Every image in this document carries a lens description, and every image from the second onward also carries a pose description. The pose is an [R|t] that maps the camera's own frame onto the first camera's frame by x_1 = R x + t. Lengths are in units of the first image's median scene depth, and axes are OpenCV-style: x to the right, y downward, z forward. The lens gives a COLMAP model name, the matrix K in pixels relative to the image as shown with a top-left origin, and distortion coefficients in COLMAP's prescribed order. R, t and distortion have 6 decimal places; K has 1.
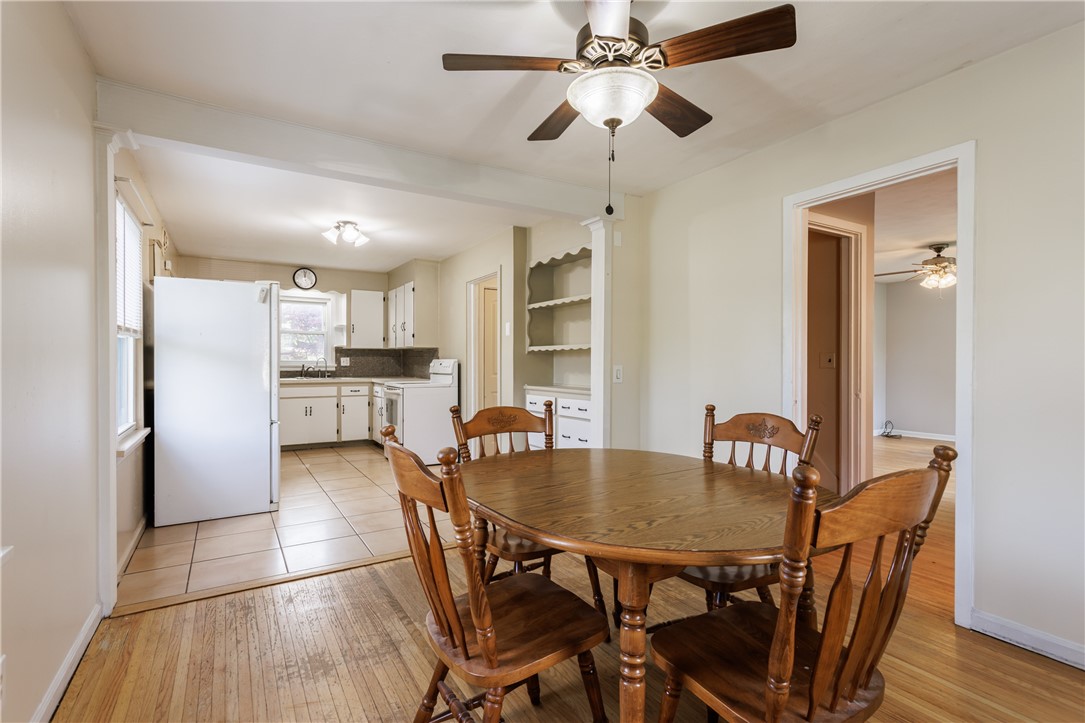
lens RADIAL K [[515.5, 0, 537.1], [0, 515.5, 362.7], [0, 0, 1]] dist [0.002964, 0.000396]
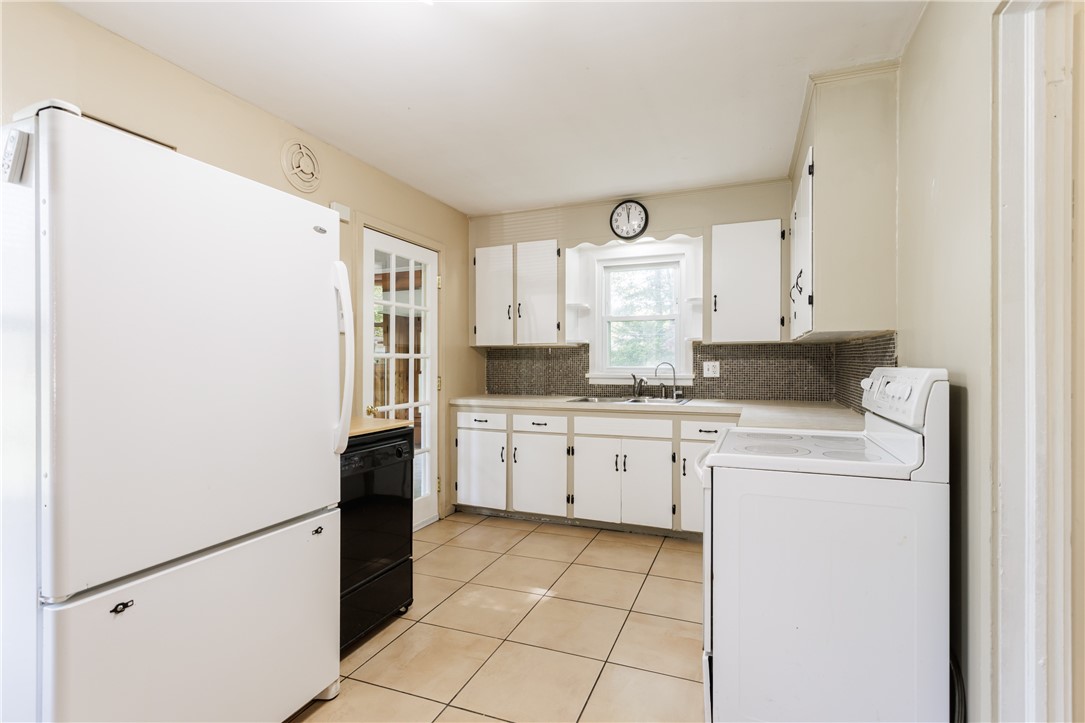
lens RADIAL K [[515.5, 0, 548.8], [0, 515.5, 364.3], [0, 0, 1]] dist [0.002964, 0.000396]
pose [[0.611891, -0.000088, -0.790942, -0.062876], [-0.000185, 1.000000, -0.000255, -0.007327], [0.790942, 0.000302, 0.611891, 0.579830]]
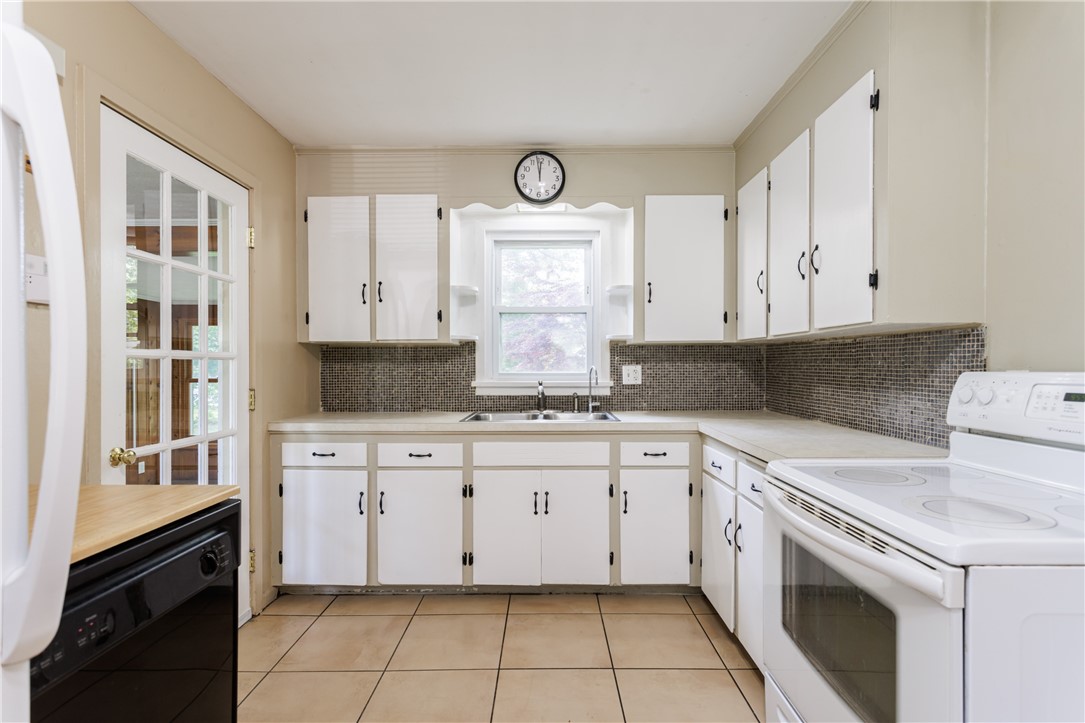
lens RADIAL K [[515.5, 0, 550.5], [0, 515.5, 370.2], [0, 0, 1]] dist [0.002964, 0.000396]
pose [[0.862430, -0.000029, -0.506176, -0.224921], [0.001449, 0.999996, 0.002413, -0.007228], [0.506174, -0.002814, 0.862427, 0.628173]]
